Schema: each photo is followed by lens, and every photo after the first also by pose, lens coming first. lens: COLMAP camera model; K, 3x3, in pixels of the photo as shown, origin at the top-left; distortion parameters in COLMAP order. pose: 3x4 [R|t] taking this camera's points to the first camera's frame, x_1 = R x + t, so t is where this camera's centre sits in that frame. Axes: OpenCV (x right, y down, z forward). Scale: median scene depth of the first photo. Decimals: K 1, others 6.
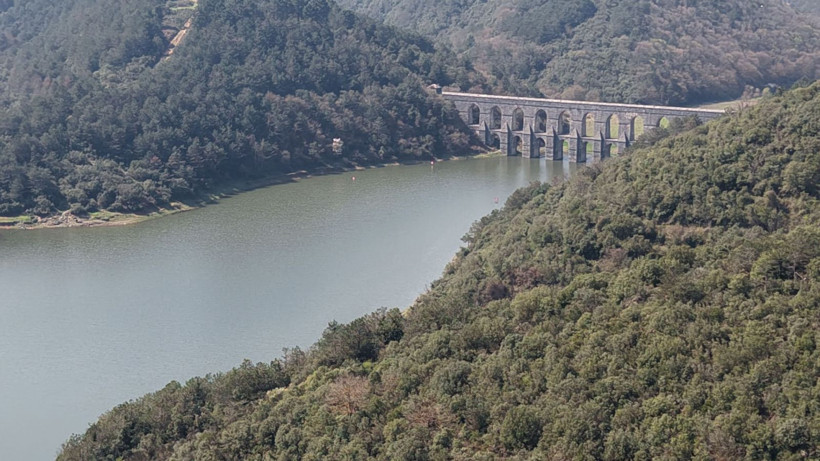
lens RADIAL K [[1571.0, 0, 410.0], [0, 1571.0, 230.5], [0, 0, 1]] dist [0.433985, -2.695082]
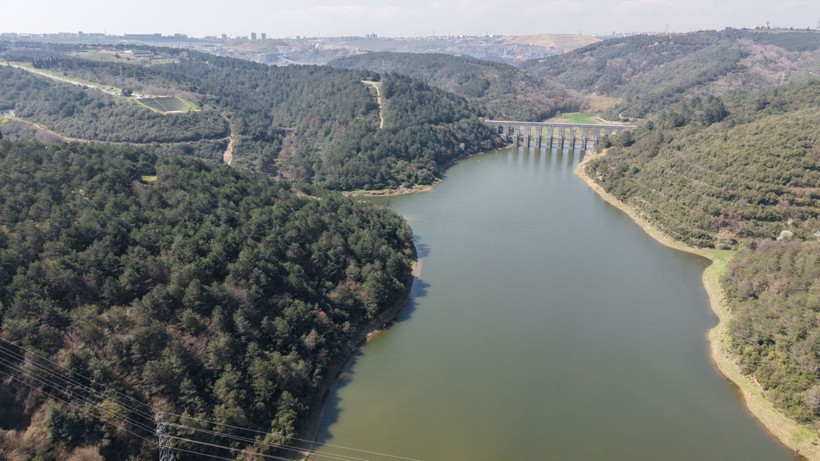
lens RADIAL K [[552.4, 0, 410.0], [0, 552.4, 230.5], [0, 0, 1]] dist [0.035781, -0.029176]
pose [[0.974348, -0.075951, 0.211841, -0.332972], [0.048462, 0.990056, 0.132063, -0.046251], [-0.219765, -0.118409, 0.968340, 0.227154]]
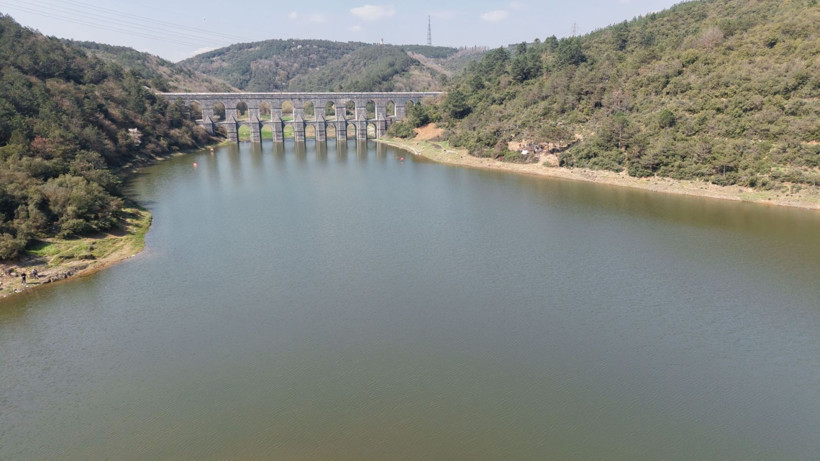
lens RADIAL K [[552.4, 0, 410.0], [0, 552.4, 230.5], [0, 0, 1]] dist [0.035781, -0.029176]
pose [[0.593471, -0.195726, 0.780694, -0.232065], [0.156800, 0.979512, 0.126375, -0.017759], [-0.789434, 0.047414, 0.612001, 0.742785]]
